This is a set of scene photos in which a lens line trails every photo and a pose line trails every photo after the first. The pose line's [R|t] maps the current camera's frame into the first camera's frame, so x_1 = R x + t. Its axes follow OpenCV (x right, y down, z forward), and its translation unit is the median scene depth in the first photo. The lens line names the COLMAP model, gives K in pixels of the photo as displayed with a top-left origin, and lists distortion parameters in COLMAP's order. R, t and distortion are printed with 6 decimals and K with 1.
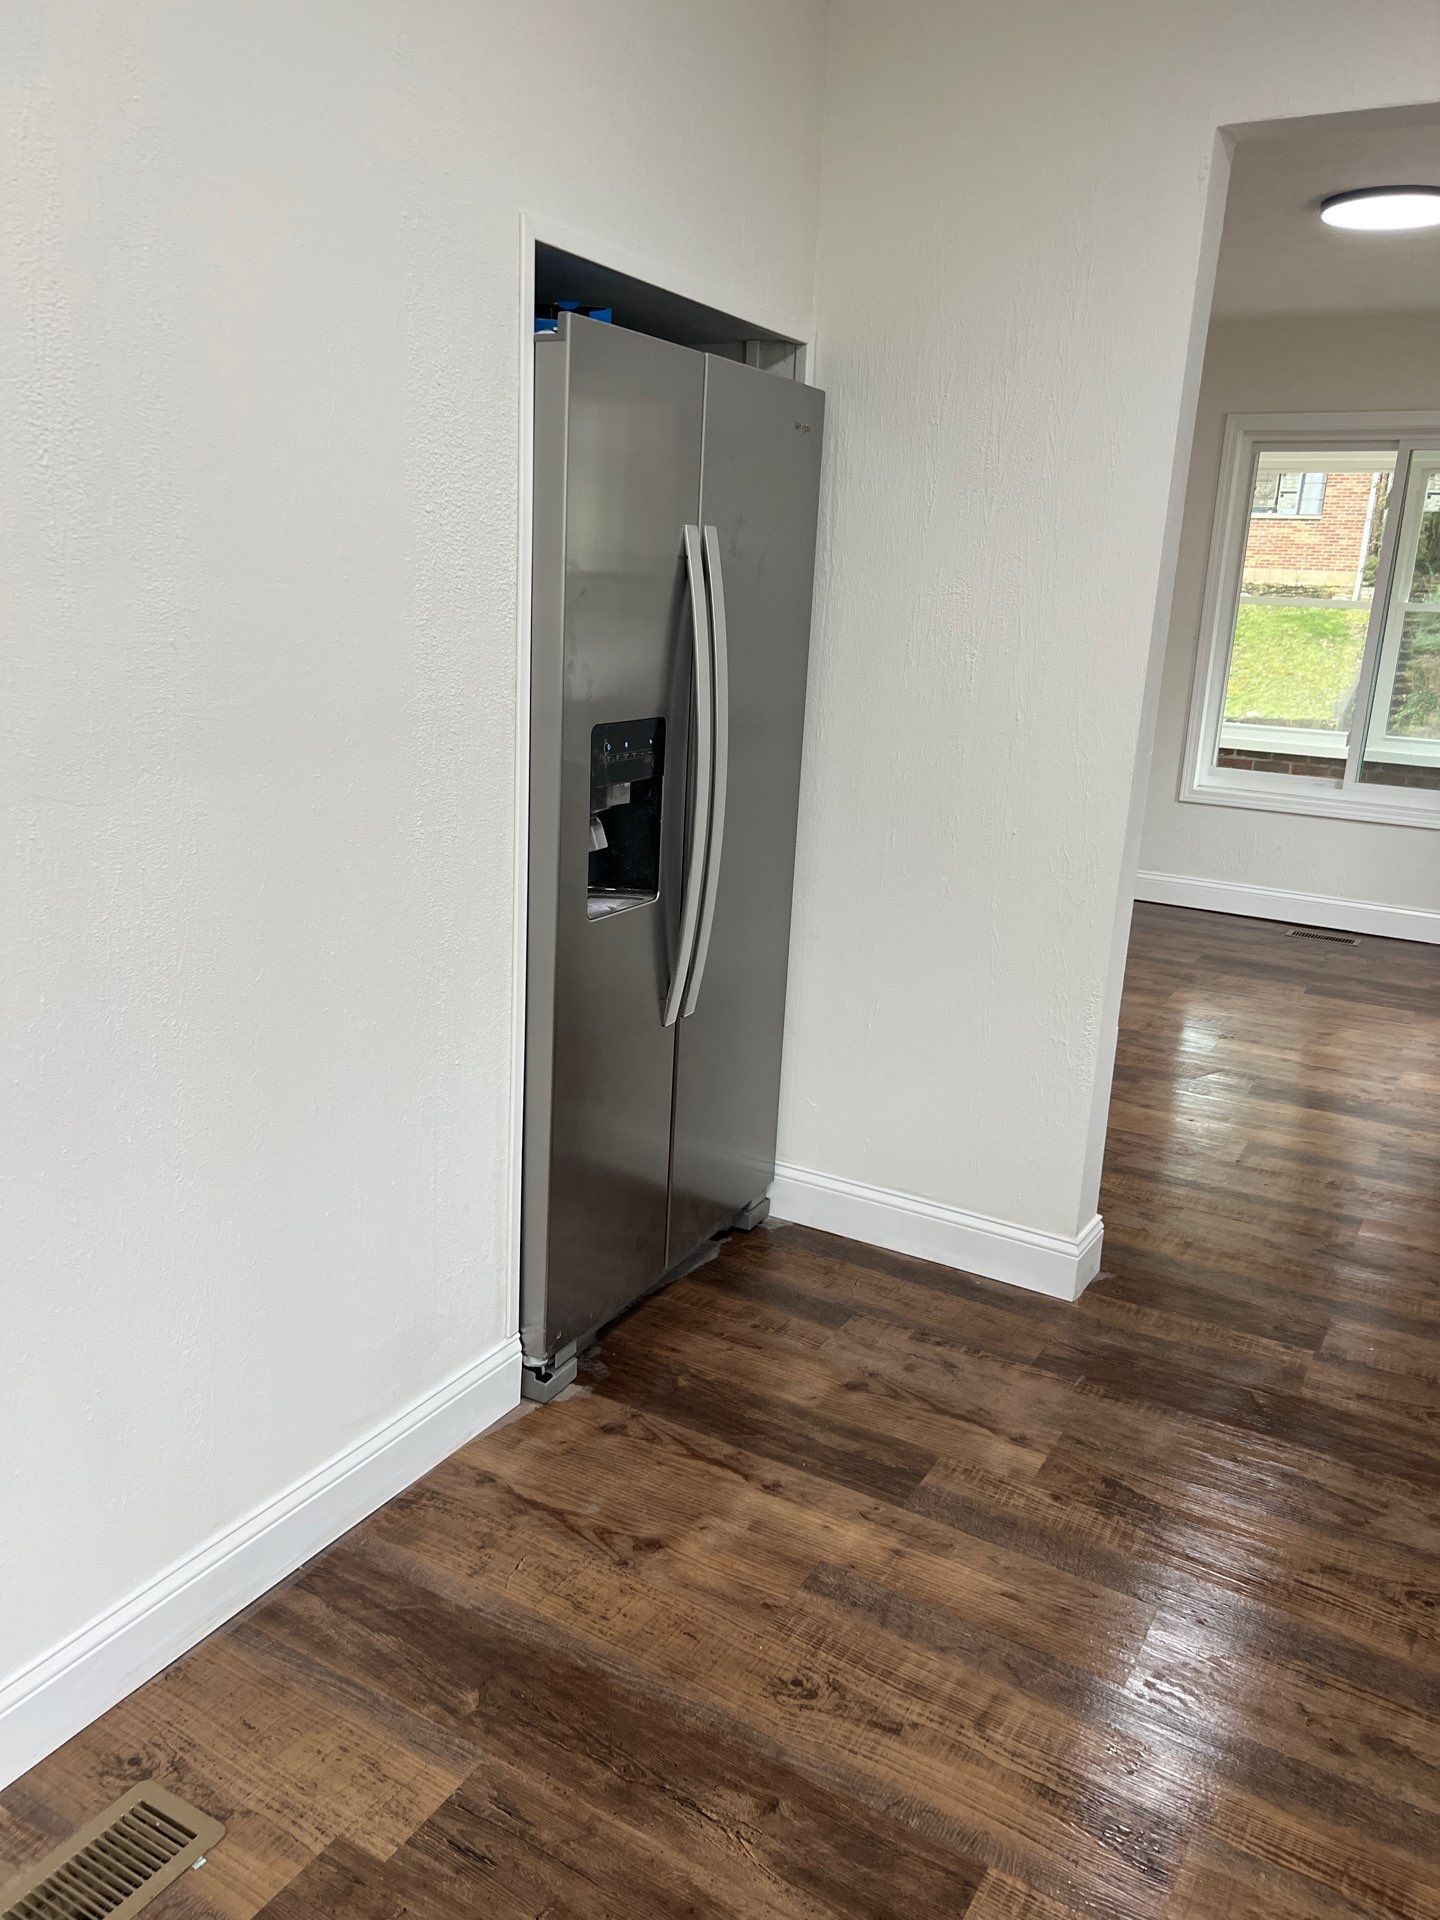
lens RADIAL K [[1430.6, 0, 720.0], [0, 1430.6, 960.0], [0, 0, 1]] dist [0.003526, -0.001870]
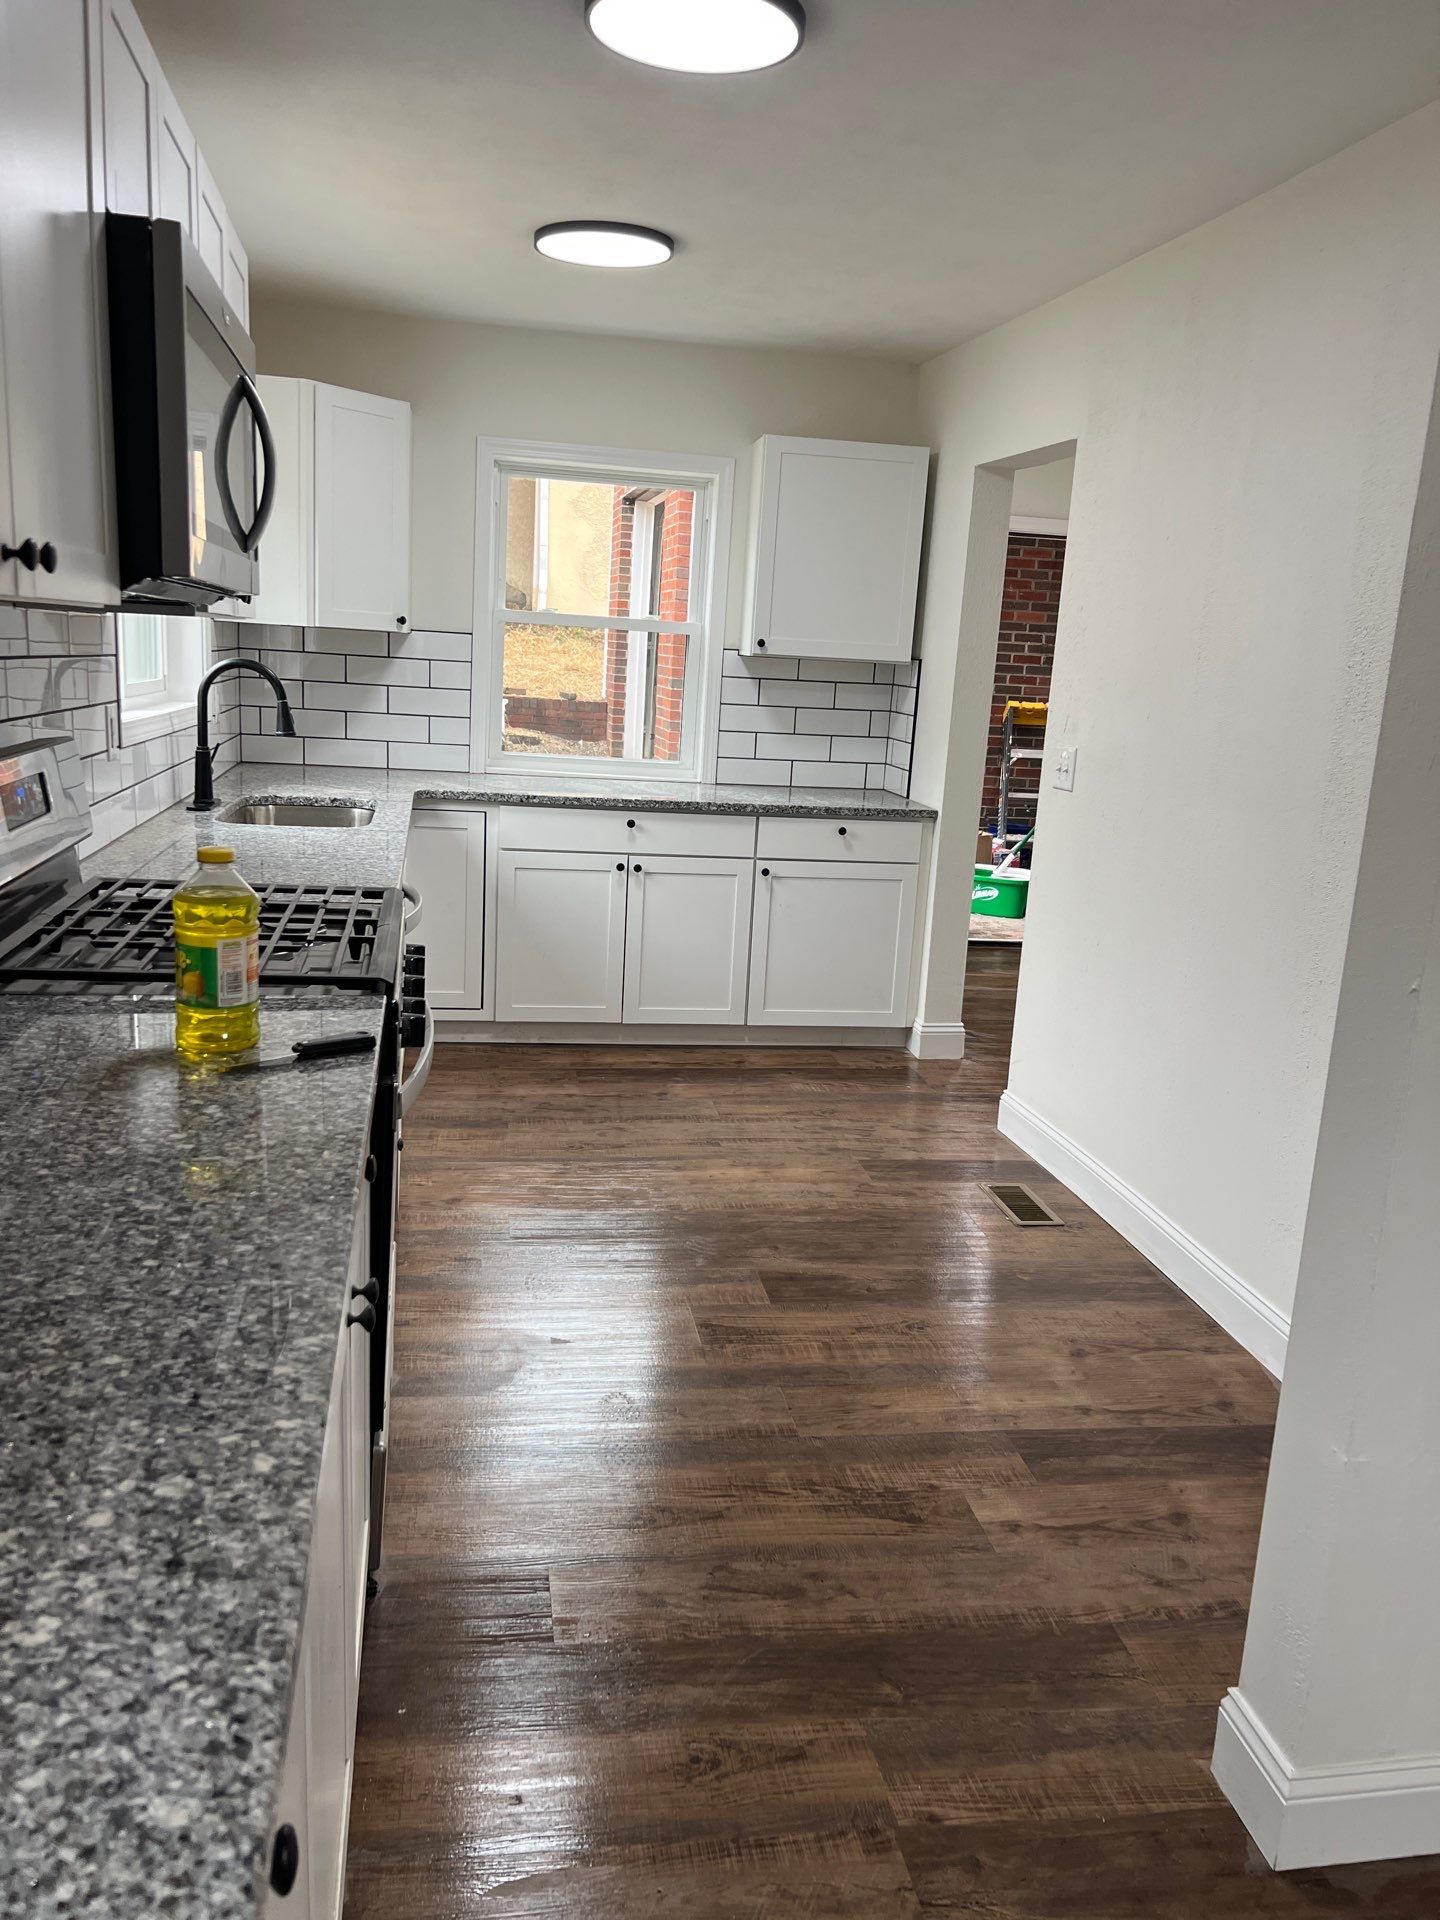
lens RADIAL K [[1430.6, 0, 720.0], [0, 1430.6, 960.0], [0, 0, 1]] dist [0.003526, -0.001870]
pose [[-0.760581, 0.049530, -0.647351, 1.038979], [-0.255100, 0.894095, 0.368129, -0.350952], [0.597027, 0.445131, -0.667396, 1.431140]]
